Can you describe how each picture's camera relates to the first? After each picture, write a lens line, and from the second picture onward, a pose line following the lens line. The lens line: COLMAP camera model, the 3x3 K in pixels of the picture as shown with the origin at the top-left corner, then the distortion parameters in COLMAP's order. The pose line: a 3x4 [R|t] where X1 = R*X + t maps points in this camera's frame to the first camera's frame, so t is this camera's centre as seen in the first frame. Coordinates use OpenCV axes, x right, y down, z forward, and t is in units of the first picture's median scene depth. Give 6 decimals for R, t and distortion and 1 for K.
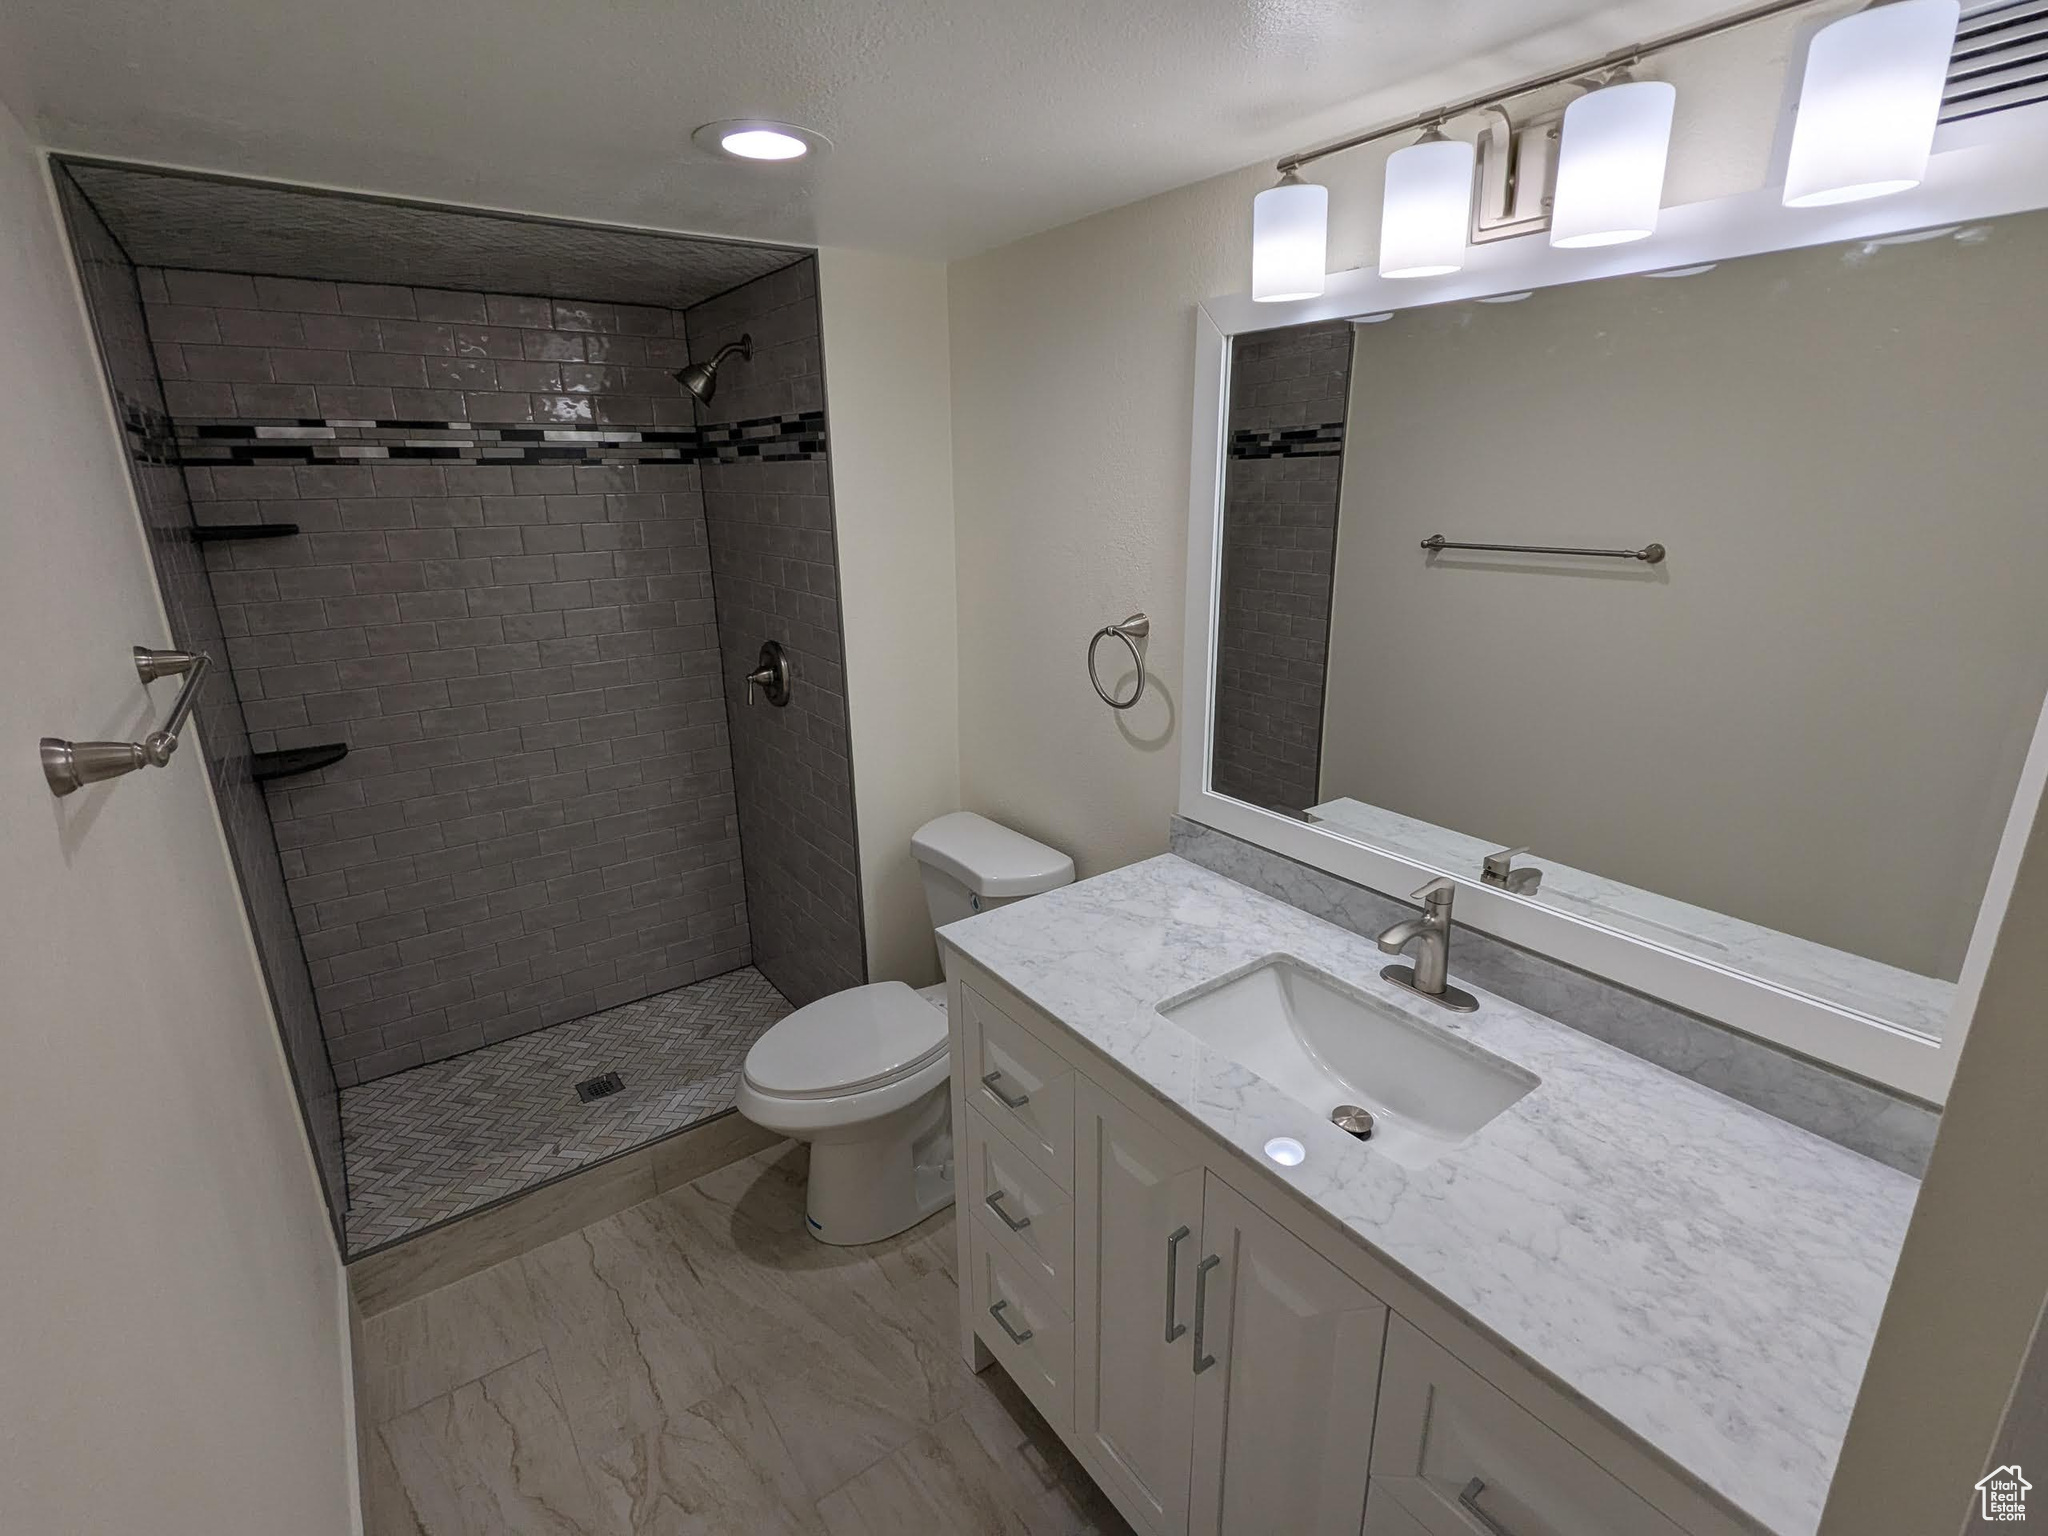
lens RADIAL K [[968.0, 0, 1024.2], [0, 968.0, 762.0], [0, 0, 1]] dist [-0.000343, 0.000122]
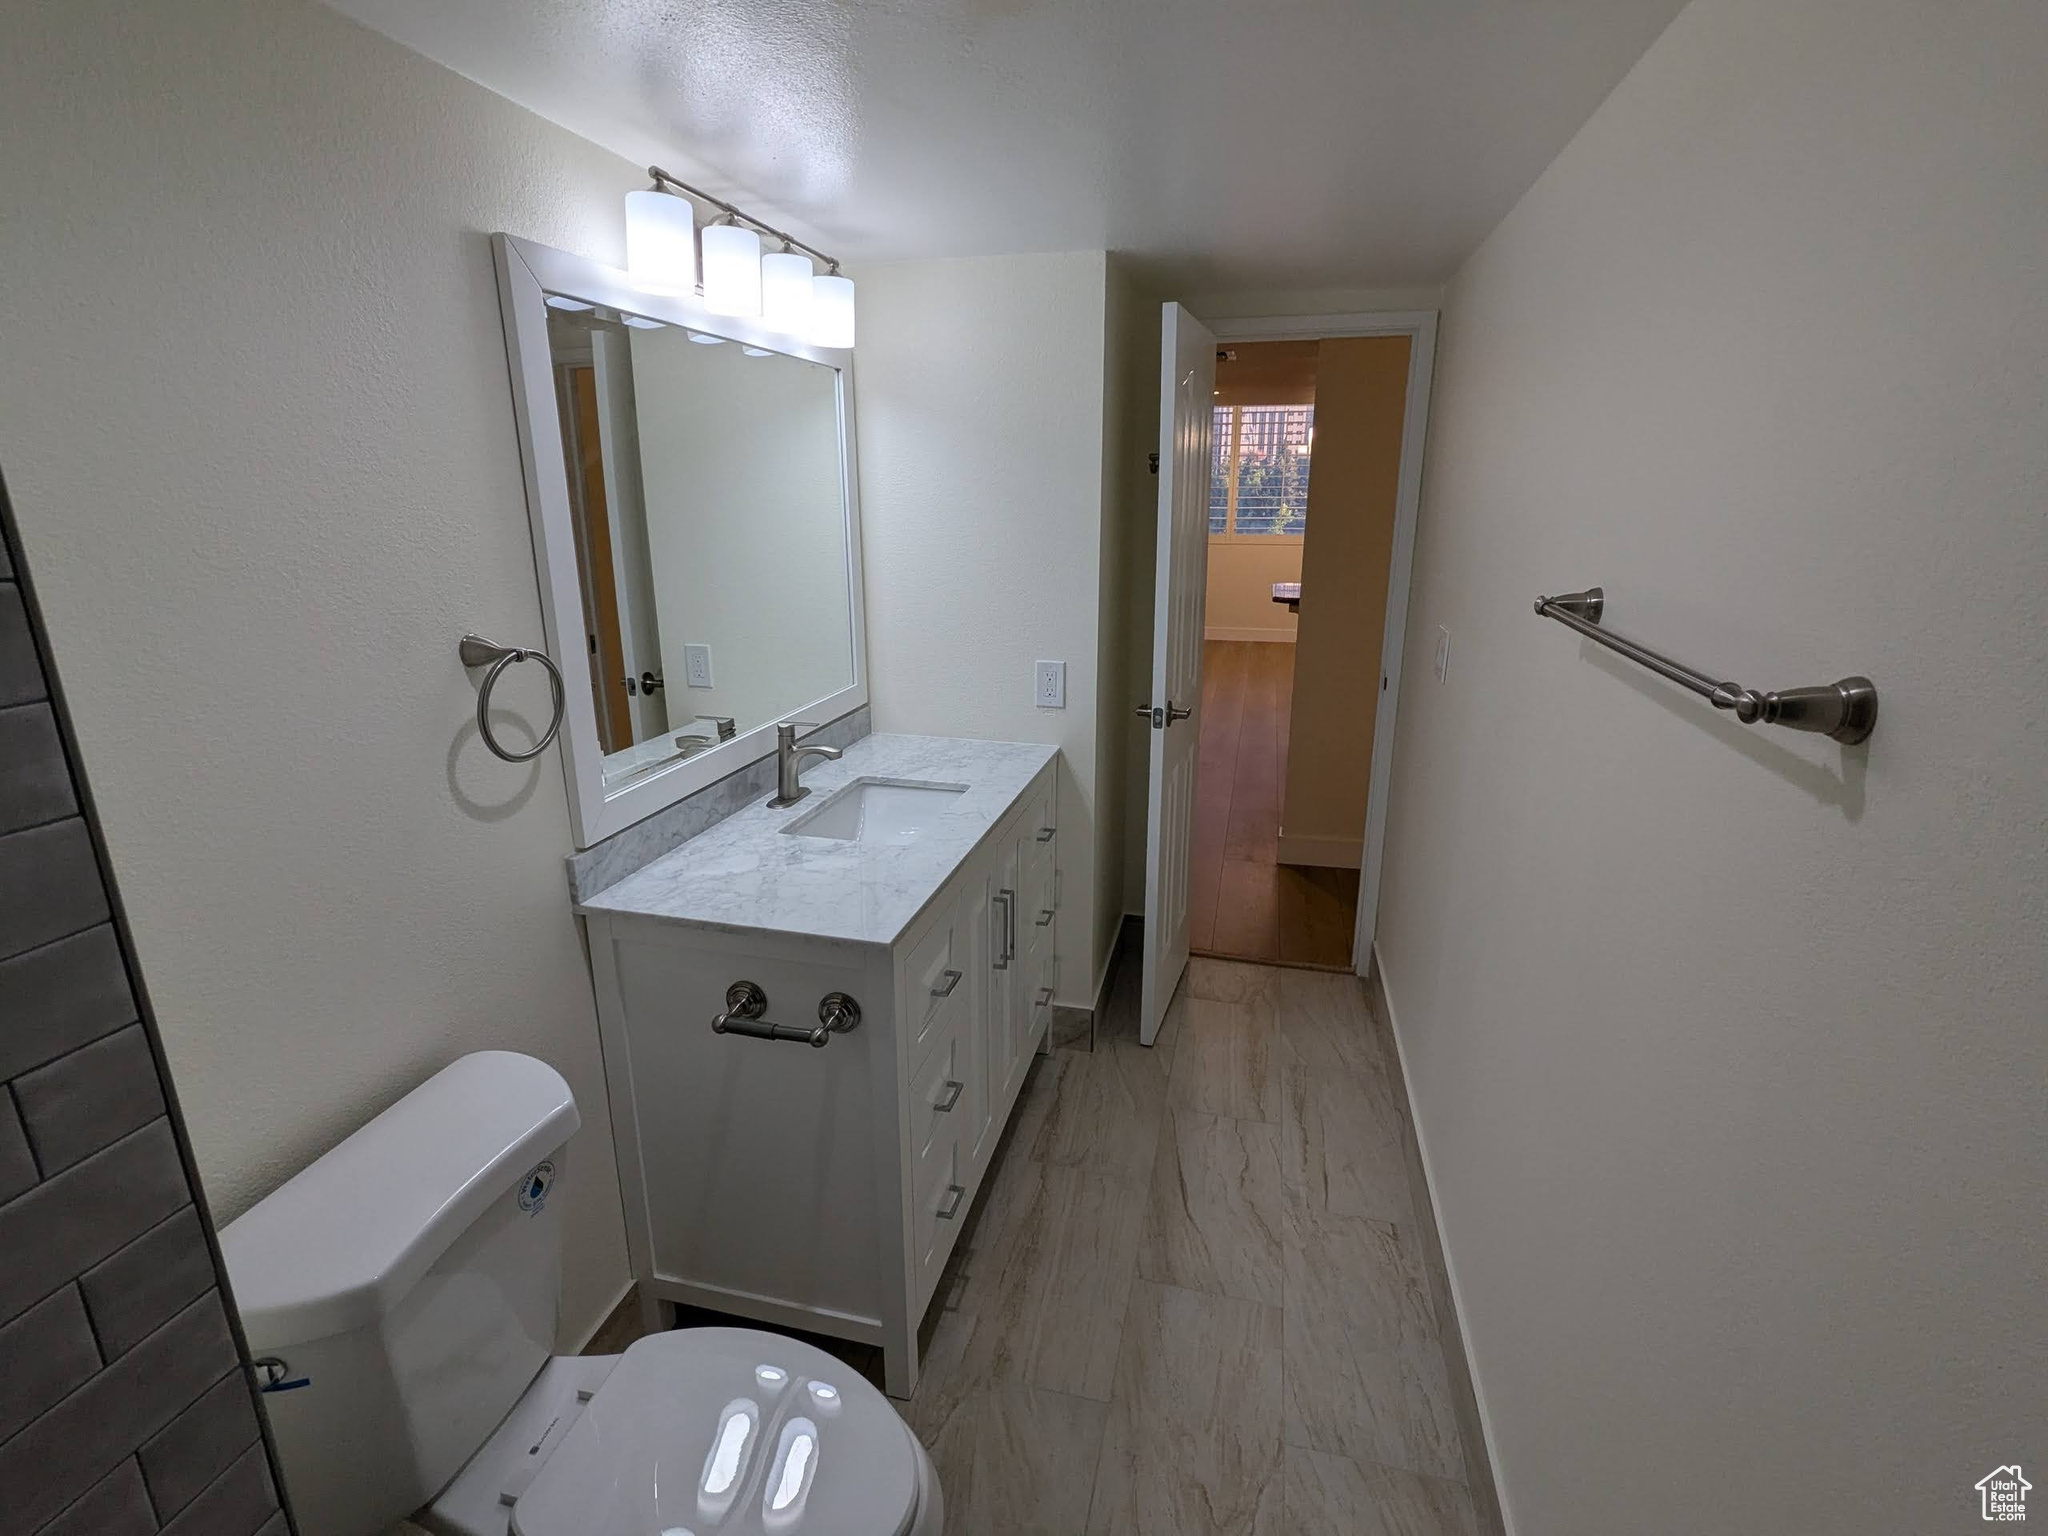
lens RADIAL K [[968.0, 0, 1024.2], [0, 968.0, 762.0], [0, 0, 1]] dist [-0.000343, 0.000122]
pose [[-0.641607, -0.196431, 0.741455, -0.793870], [0.231346, 0.872079, 0.431228, -0.327240], [-0.731313, 0.448211, -0.514089, 1.276186]]
